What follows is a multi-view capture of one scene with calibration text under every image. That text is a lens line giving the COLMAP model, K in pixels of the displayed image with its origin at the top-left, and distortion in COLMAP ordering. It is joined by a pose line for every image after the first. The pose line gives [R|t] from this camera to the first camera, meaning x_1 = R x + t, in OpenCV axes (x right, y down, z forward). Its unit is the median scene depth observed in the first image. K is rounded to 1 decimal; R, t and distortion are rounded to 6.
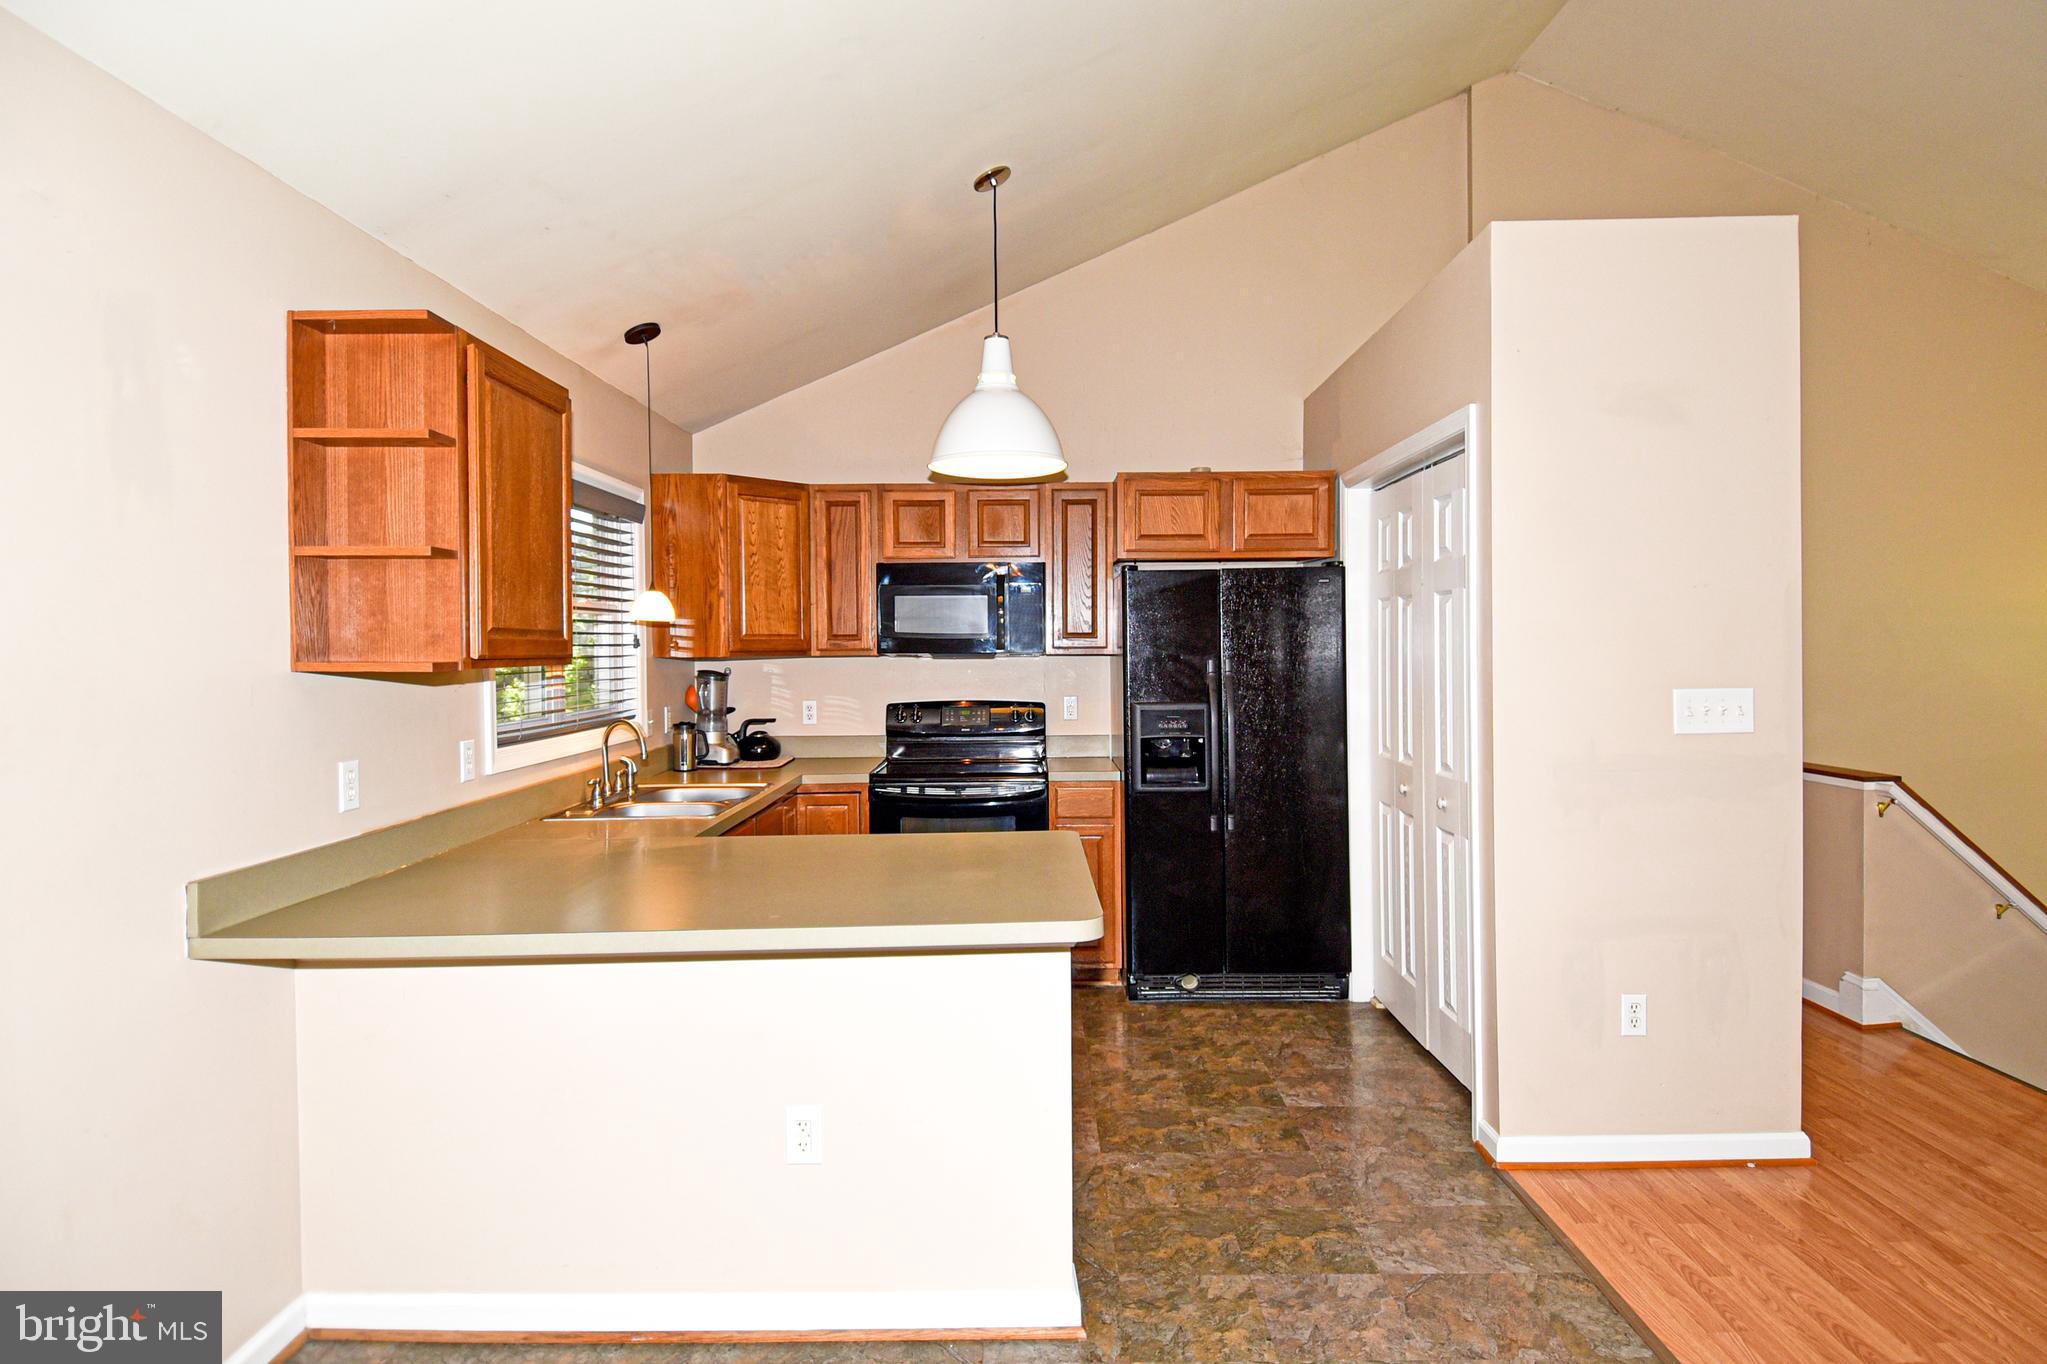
lens RADIAL K [[1095.8, 0, 1006.9], [0, 1095.8, 680.5], [0, 0, 1]] dist [0.030002, -0.035250]
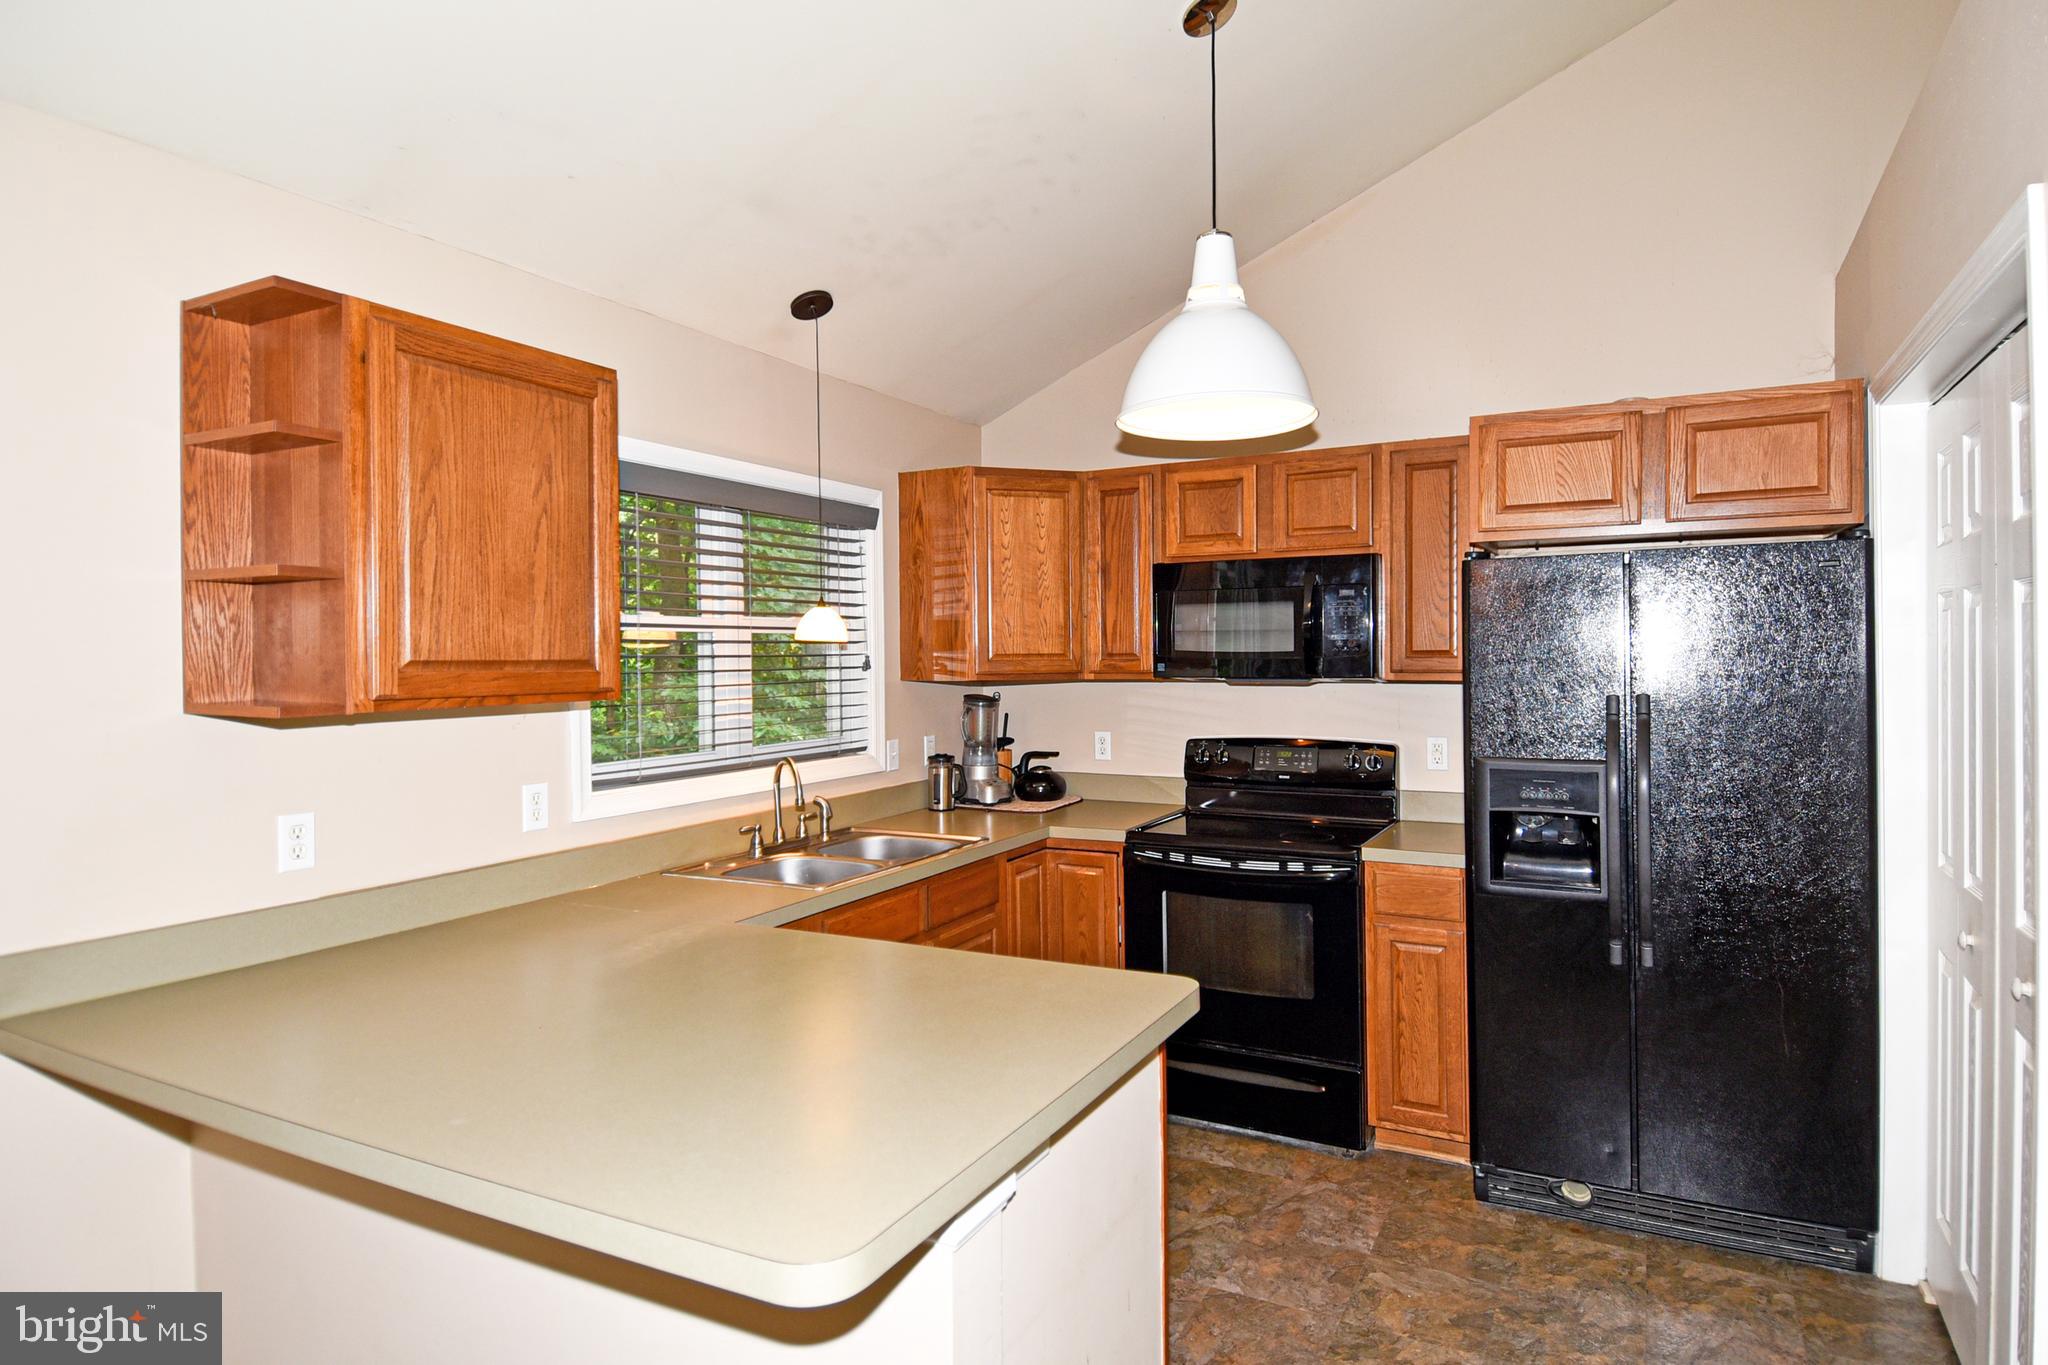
lens RADIAL K [[1096.3, 0, 1035.1], [0, 1096.3, 674.5], [0, 0, 1]] dist [0.030002, -0.035250]
pose [[0.888632, 0.007989, -0.458551, 0.200920], [-0.012577, 0.999897, -0.006952, -0.024105], [0.458448, 0.011945, 0.888641, 0.306369]]
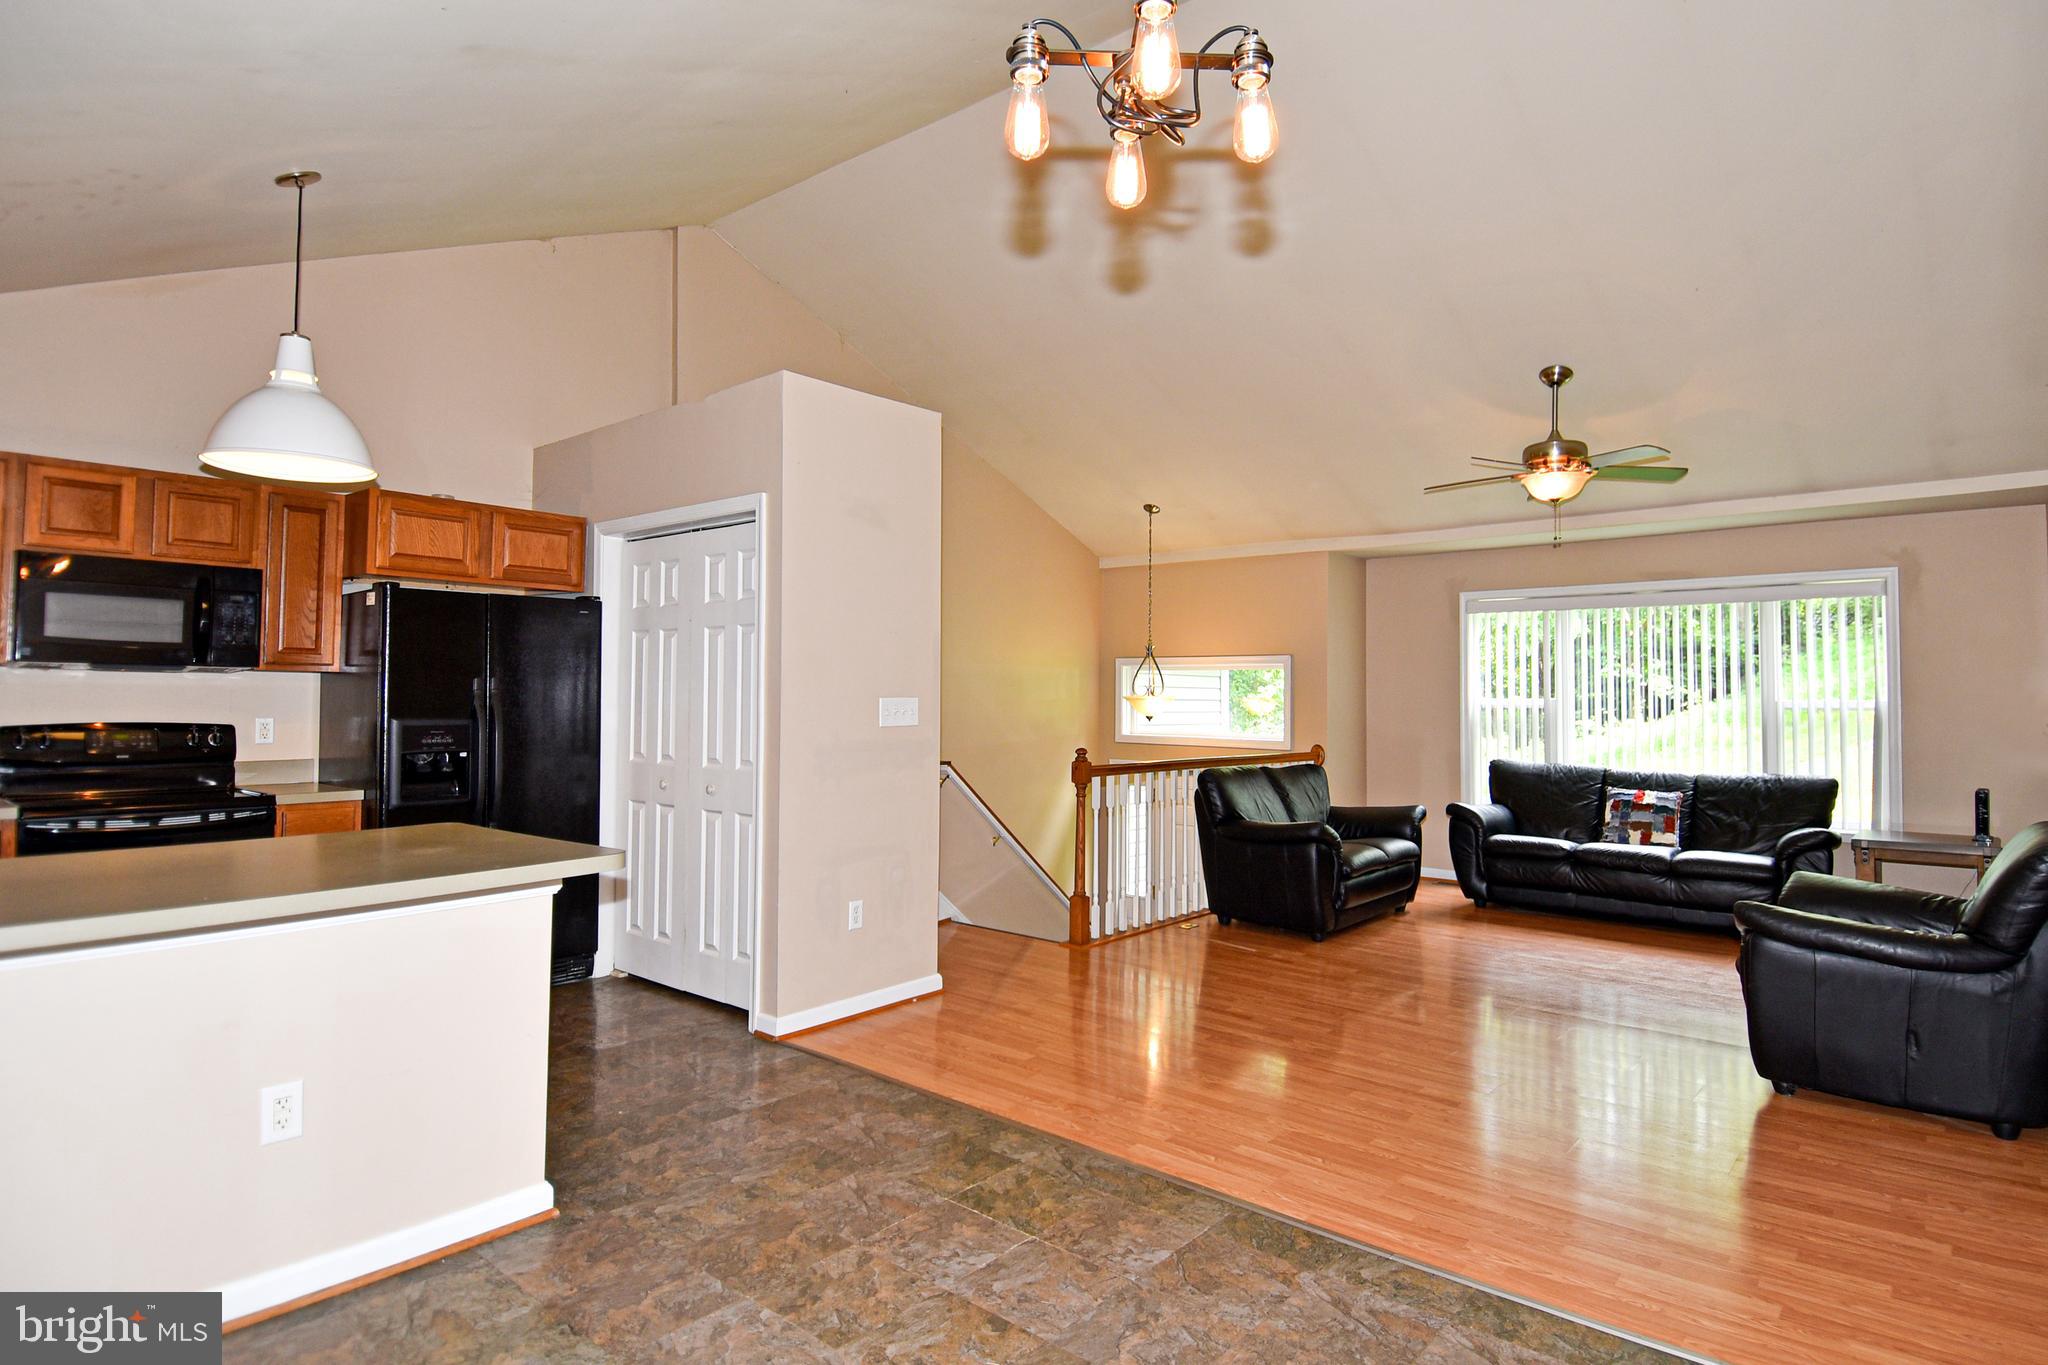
lens RADIAL K [[1096.3, 0, 1065.9], [0, 1096.3, 684.7], [0, 0, 1]] dist [0.030002, -0.035250]
pose [[0.630885, 0.021298, 0.775584, -0.311541], [0.010404, 0.999301, -0.035905, 0.035834], [-0.775807, 0.030721, 0.630222, -0.128769]]
